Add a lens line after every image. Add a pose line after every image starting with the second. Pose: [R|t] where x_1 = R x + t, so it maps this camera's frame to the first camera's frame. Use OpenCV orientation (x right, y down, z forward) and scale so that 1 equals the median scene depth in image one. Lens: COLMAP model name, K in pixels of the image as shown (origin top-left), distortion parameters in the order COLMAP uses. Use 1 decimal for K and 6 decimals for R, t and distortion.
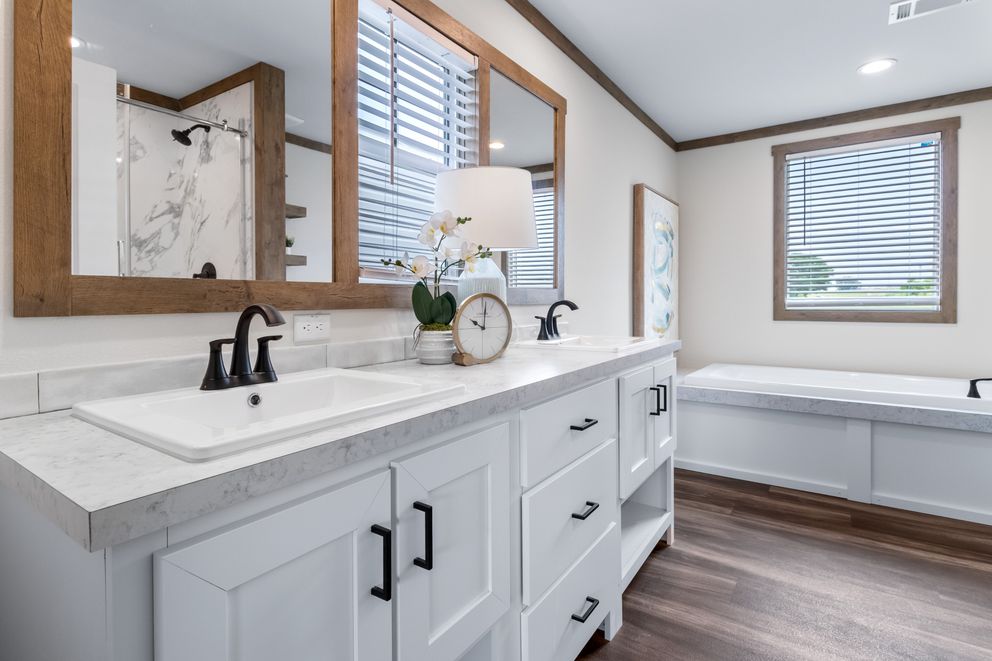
lens RADIAL K [[492.9, 0, 492.7], [0, 492.9, 304.7], [0, 0, 1]] dist [0.000374, -0.000862]
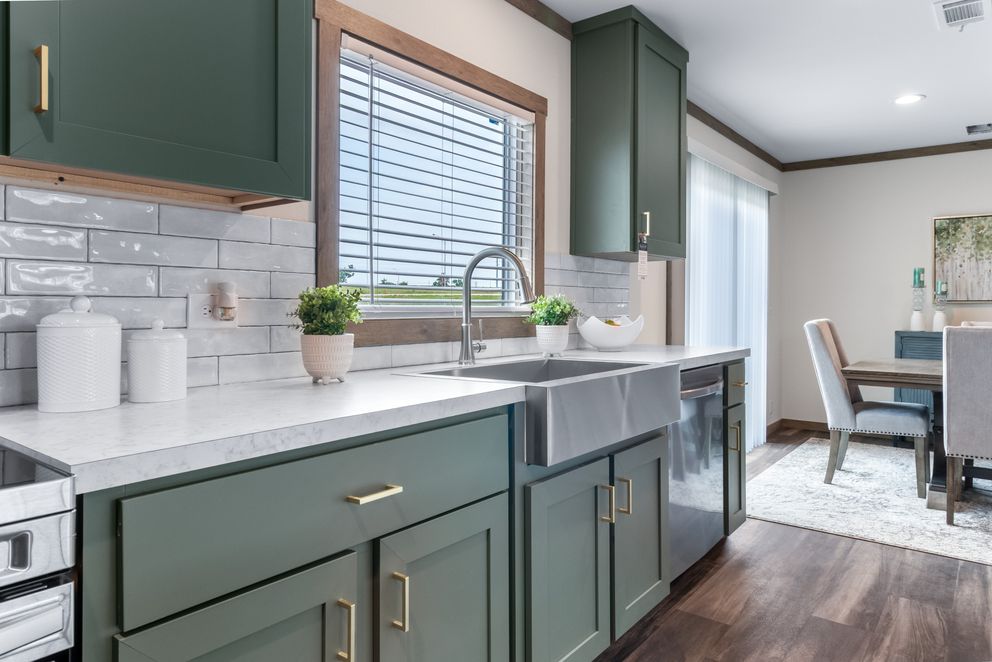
lens RADIAL K [[644.2, 0, 493.1], [0, 644.2, 303.7], [0, 0, 1]] dist [0.002049, 0.004075]
pose [[0.055571, 0.003673, 0.998448, -0.239925], [0.005190, 0.999979, -0.003968, -0.020992], [-0.998441, 0.005402, 0.055551, 1.218660]]
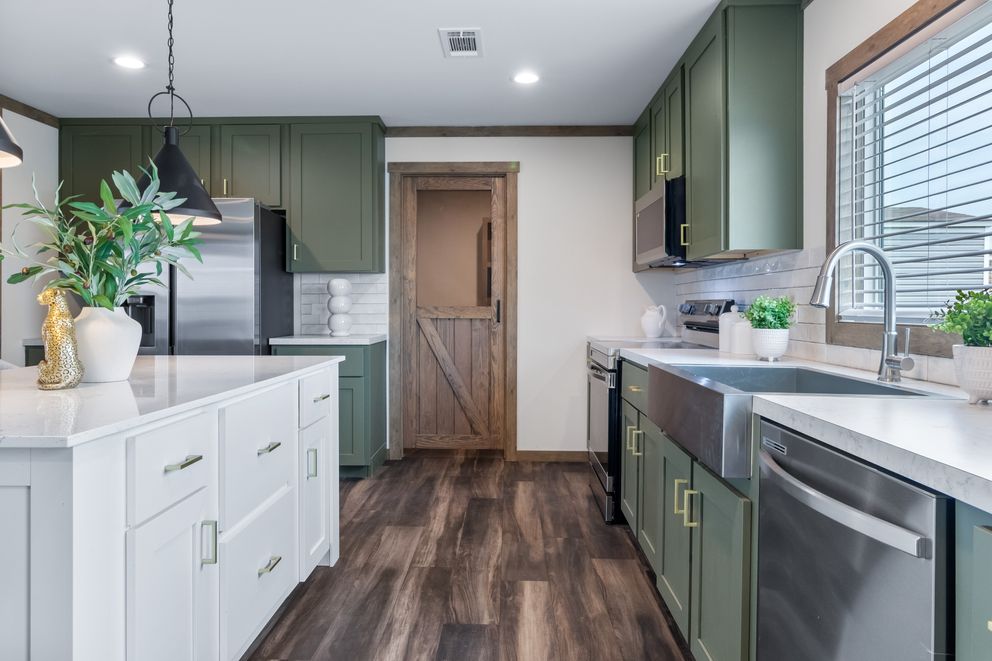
lens RADIAL K [[644.2, 0, 493.1], [0, 644.2, 303.2], [0, 0, 1]] dist [0.002049, 0.004075]
pose [[0.554295, -0.000722, -0.832320, 1.158902], [-0.013532, 0.999860, -0.009878, -0.017011], [0.832210, 0.016738, 0.554208, 0.378467]]
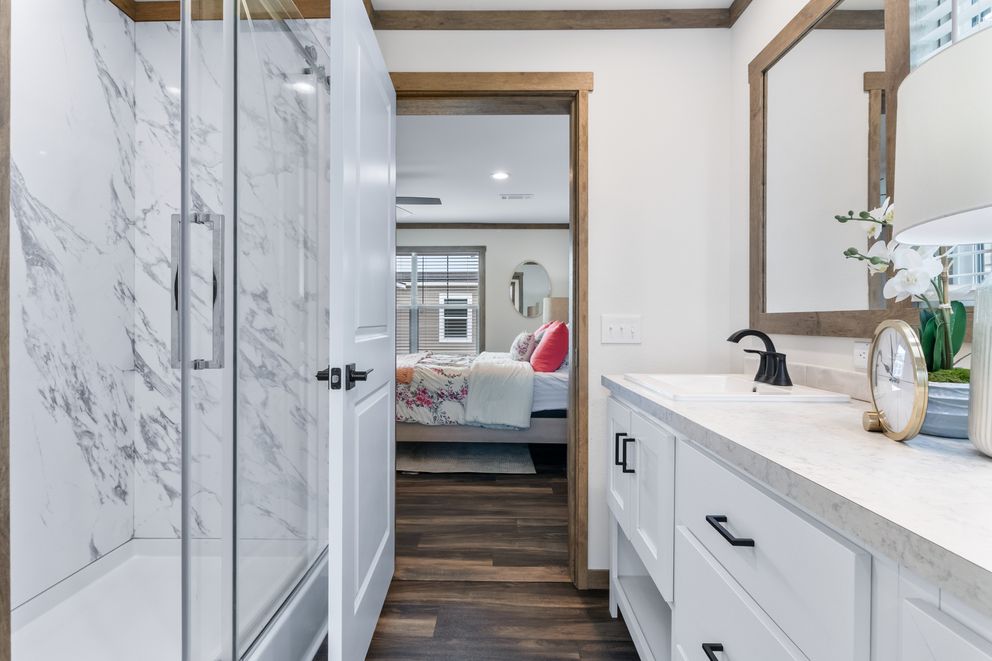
lens RADIAL K [[492.9, 0, 492.7], [0, 492.9, 304.7], [0, 0, 1]] dist [0.000374, -0.000862]
pose [[-0.828476, -0.019268, -0.559693, 0.903124], [-0.011557, 0.999783, -0.017312, -0.032724], [0.559905, -0.007874, -0.828519, 1.476932]]
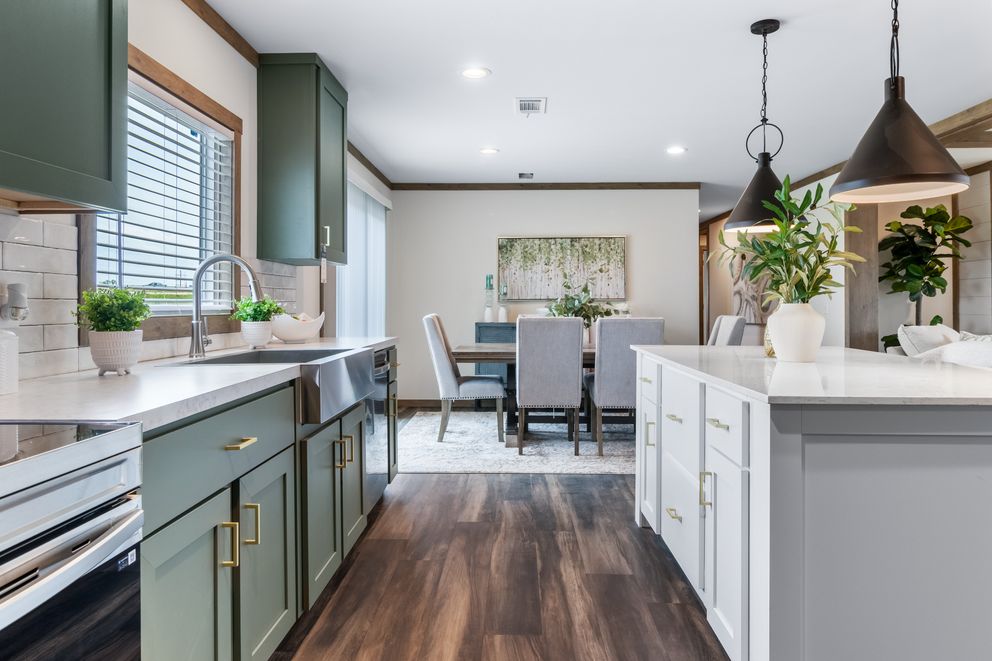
lens RADIAL K [[664.8, 0, 487.6], [0, 664.8, 295.0], [0, 0, 1]] dist [0.002443, -0.002136]
pose [[-0.536700, 0.013567, 0.843664, -0.421073], [0.009486, 0.999905, -0.010045, -0.022146], [-0.843720, 0.002612, -0.536778, 1.431326]]
